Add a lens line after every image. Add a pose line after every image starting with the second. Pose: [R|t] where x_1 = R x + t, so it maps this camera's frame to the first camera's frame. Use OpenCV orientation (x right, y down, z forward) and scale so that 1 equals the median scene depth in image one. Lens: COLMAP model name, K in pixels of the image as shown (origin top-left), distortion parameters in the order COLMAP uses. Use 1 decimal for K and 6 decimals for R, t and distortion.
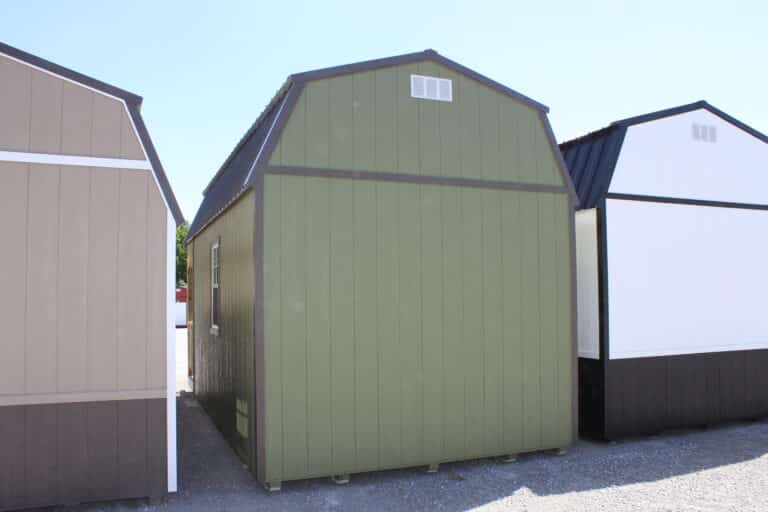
lens RADIAL K [[644.4, 0, 379.0], [0, 644.4, 269.9], [0, 0, 1]] dist [-0.166841, 0.151527]
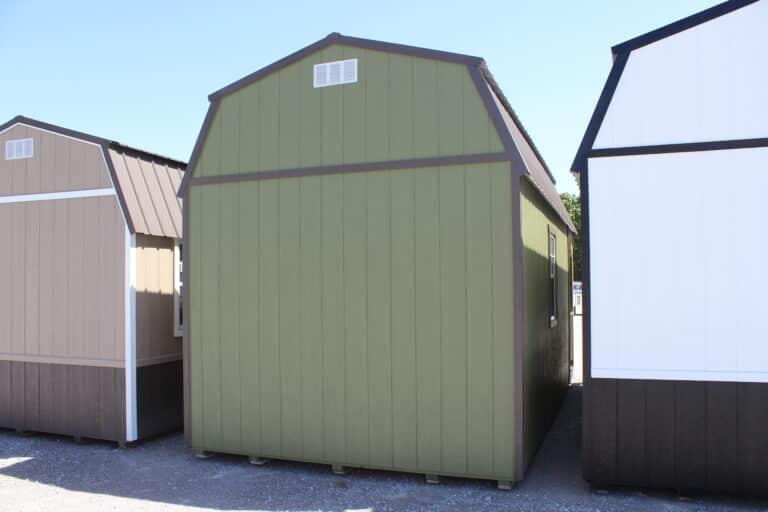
lens RADIAL K [[644.4, 0, 379.0], [0, 644.4, 269.9], [0, 0, 1]] dist [-0.166841, 0.151527]
pose [[0.733311, -0.016947, -0.679682, 0.776890], [0.029224, 0.999551, 0.006607, 0.005416], [0.679265, -0.024708, 0.733477, 0.338692]]
